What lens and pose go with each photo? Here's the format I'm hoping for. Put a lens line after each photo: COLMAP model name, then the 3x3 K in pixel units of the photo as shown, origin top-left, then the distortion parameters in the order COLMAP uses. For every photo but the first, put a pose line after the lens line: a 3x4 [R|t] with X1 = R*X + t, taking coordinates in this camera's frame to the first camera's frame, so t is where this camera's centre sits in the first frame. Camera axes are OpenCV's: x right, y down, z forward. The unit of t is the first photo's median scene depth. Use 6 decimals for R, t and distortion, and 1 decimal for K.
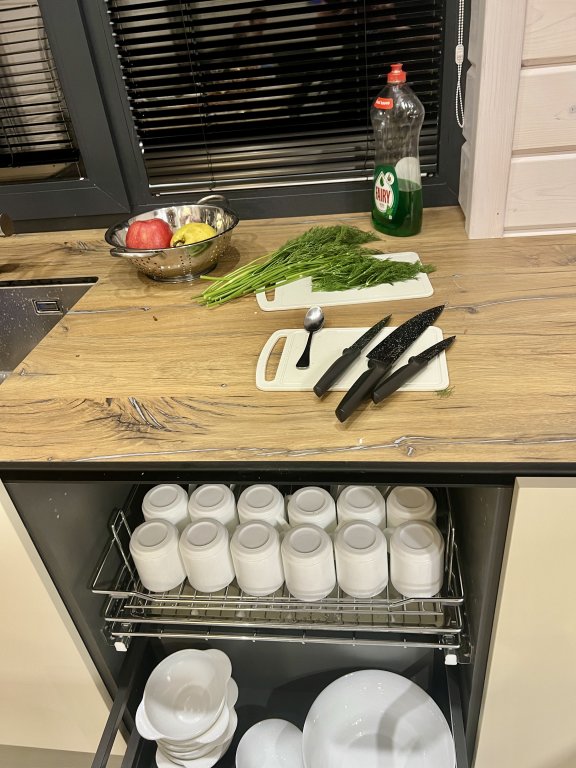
lens RADIAL K [[579.3, 0, 288.0], [0, 579.3, 384.0], [0, 0, 1]] dist [0.111833, -0.139403]
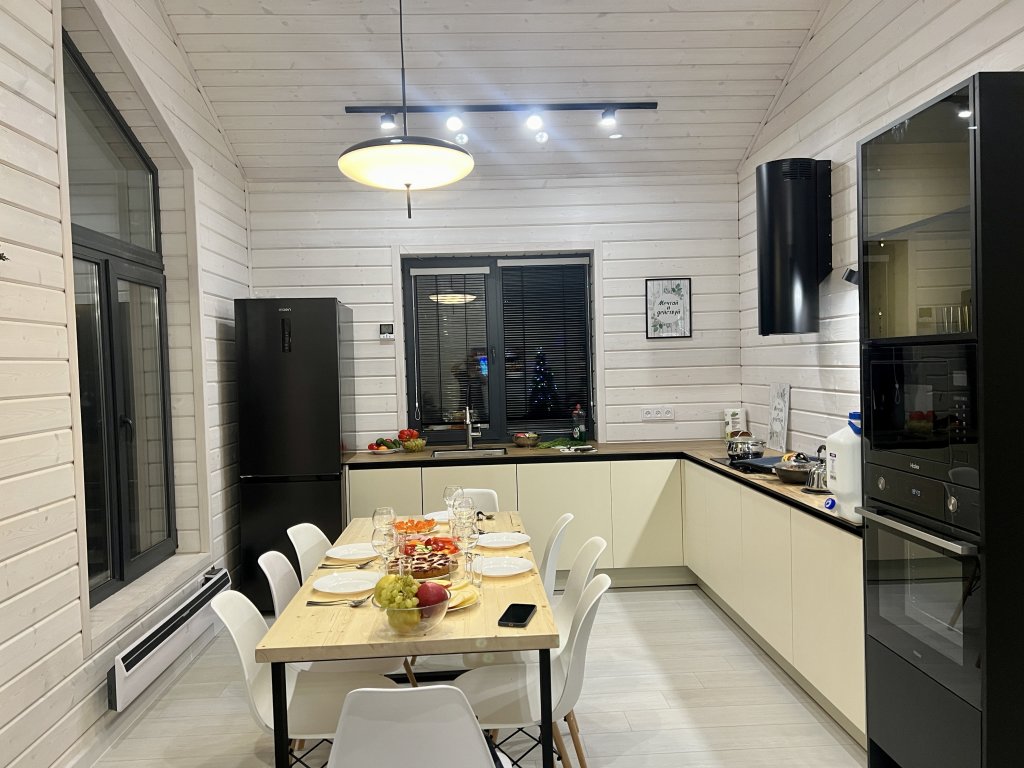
lens RADIAL K [[772.4, 0, 509.3], [0, 772.4, 388.4], [0, 0, 1]] dist [0.111833, -0.139403]
pose [[0.983924, 0.070965, 0.163882, -1.142637], [0.028136, 0.844600, -0.534658, 2.173159], [-0.176357, 0.530674, 0.829026, -3.351917]]
